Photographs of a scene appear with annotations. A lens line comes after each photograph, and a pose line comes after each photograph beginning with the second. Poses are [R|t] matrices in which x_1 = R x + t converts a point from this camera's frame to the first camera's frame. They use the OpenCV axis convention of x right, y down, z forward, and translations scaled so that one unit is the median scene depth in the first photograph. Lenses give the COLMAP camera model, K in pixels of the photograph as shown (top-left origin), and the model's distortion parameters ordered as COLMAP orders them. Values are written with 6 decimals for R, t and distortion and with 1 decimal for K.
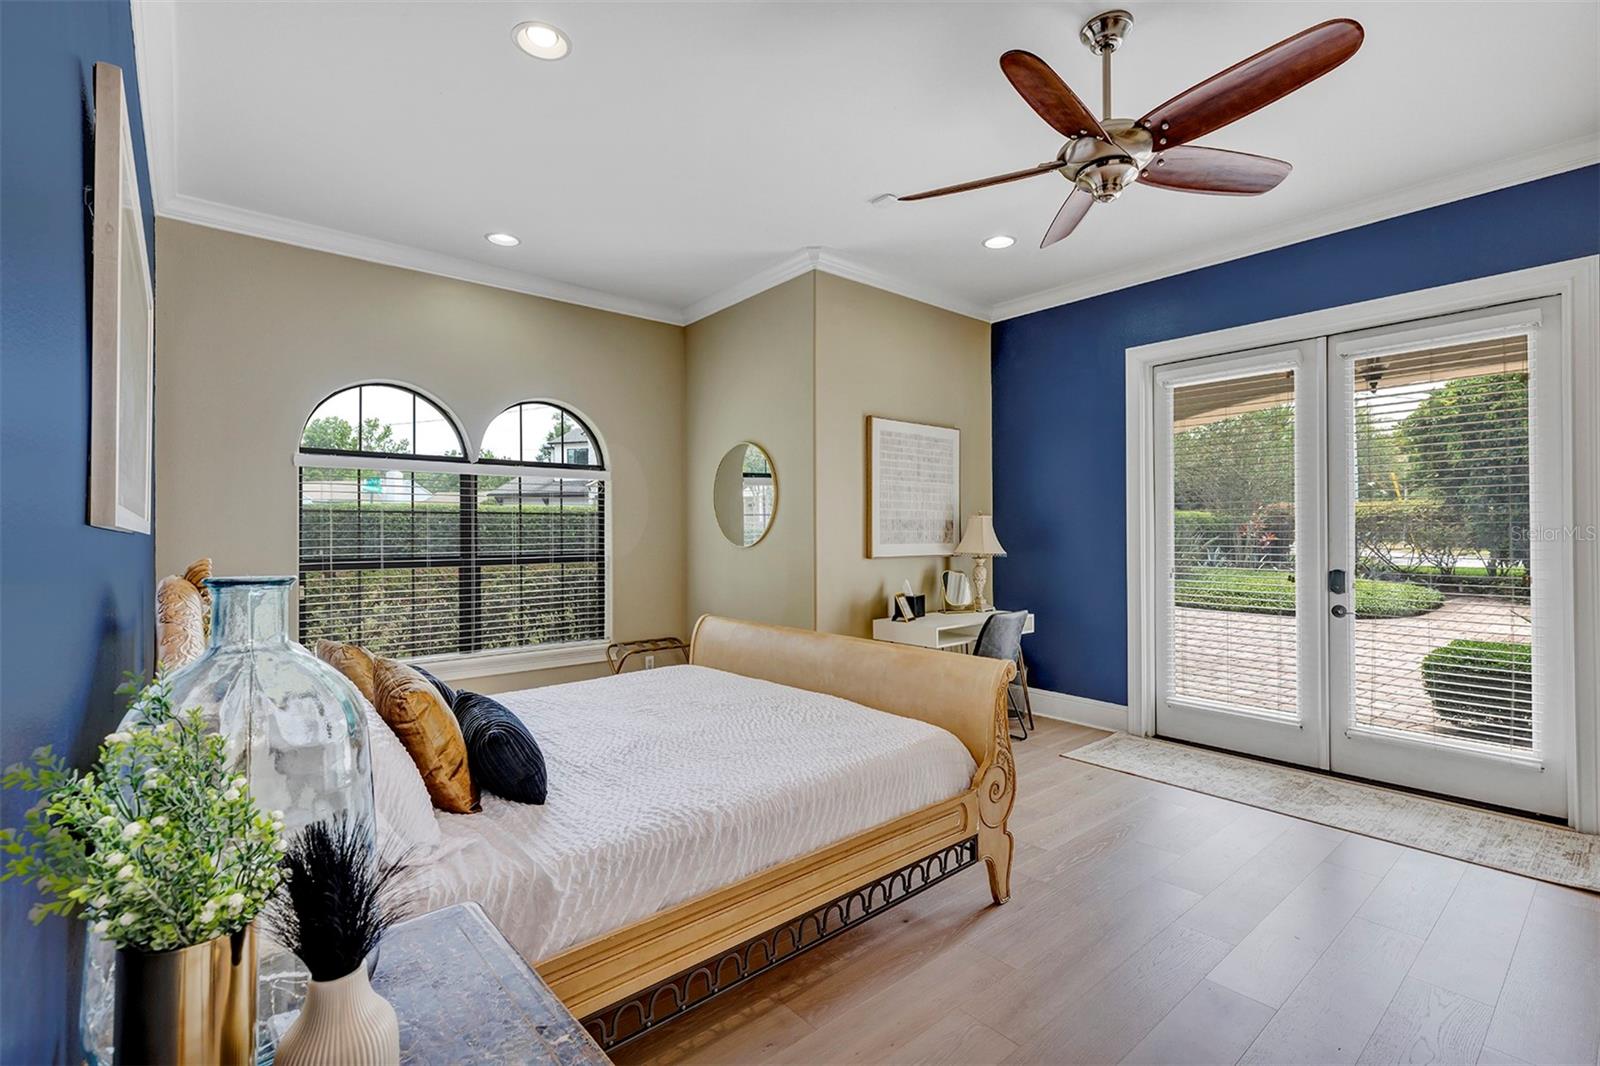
lens RADIAL K [[727.4, 0, 797.4], [0, 727.4, 535.5], [0, 0, 1]] dist [0.007116, -0.000457]
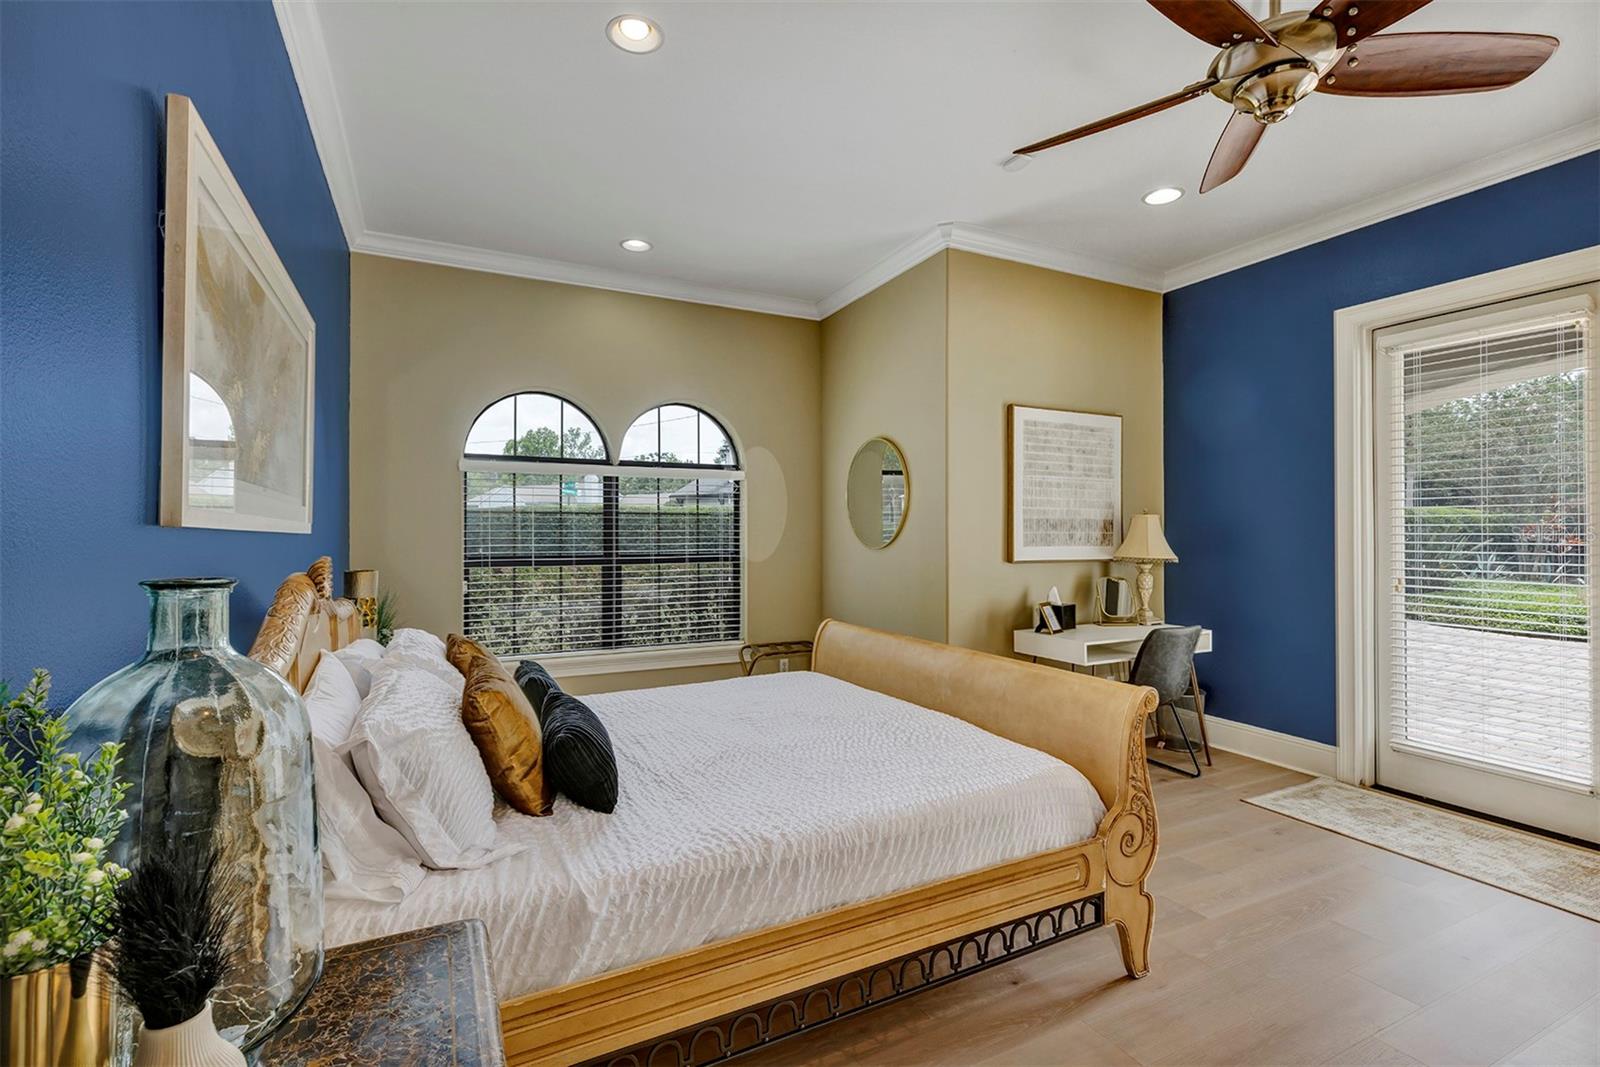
lens RADIAL K [[727.4, 0, 815.2], [0, 727.4, 533.8], [0, 0, 1]] dist [0.007116, -0.000457]
pose [[0.971976, 0.003526, -0.235052, 0.081992], [-0.004038, 0.999990, -0.001699, -0.001500], [0.235043, 0.002601, 0.971981, 0.068996]]
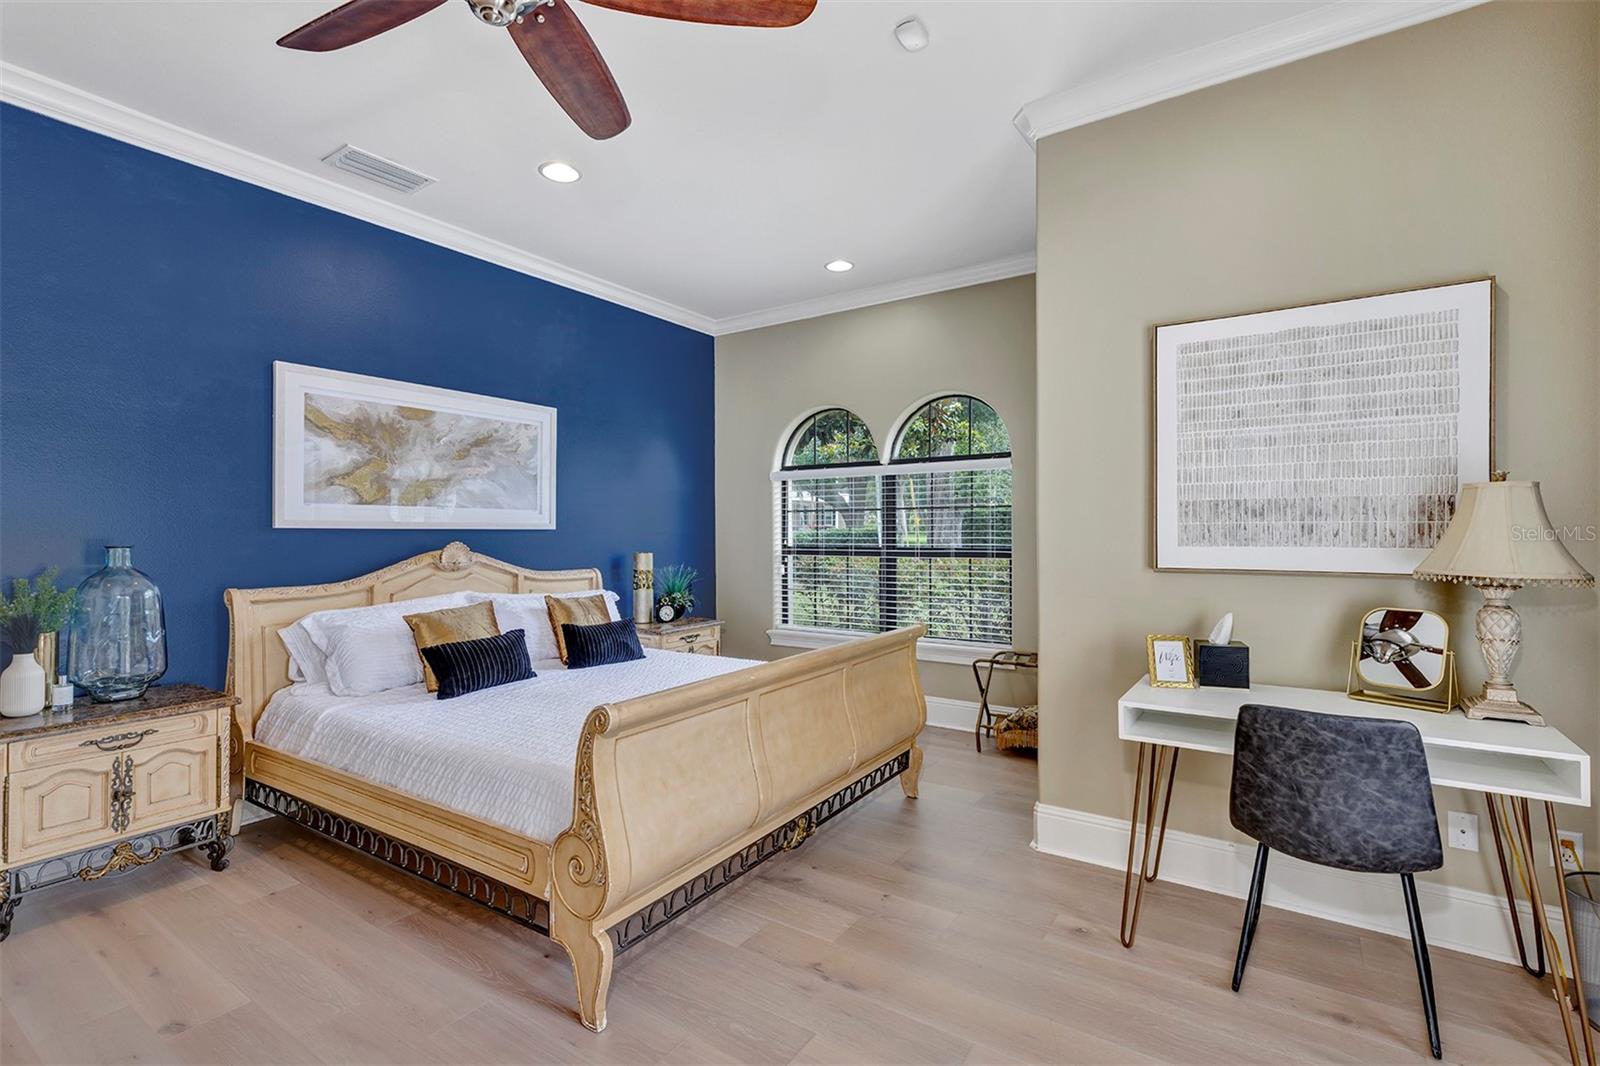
lens RADIAL K [[727.4, 0, 795.7], [0, 727.4, 528.9], [0, 0, 1]] dist [0.007116, -0.000457]
pose [[0.269023, 0.000687, -0.963133, 0.628541], [0.001618, 0.999998, 0.001165, -0.002403], [0.963132, -0.001872, 0.269022, 0.598757]]
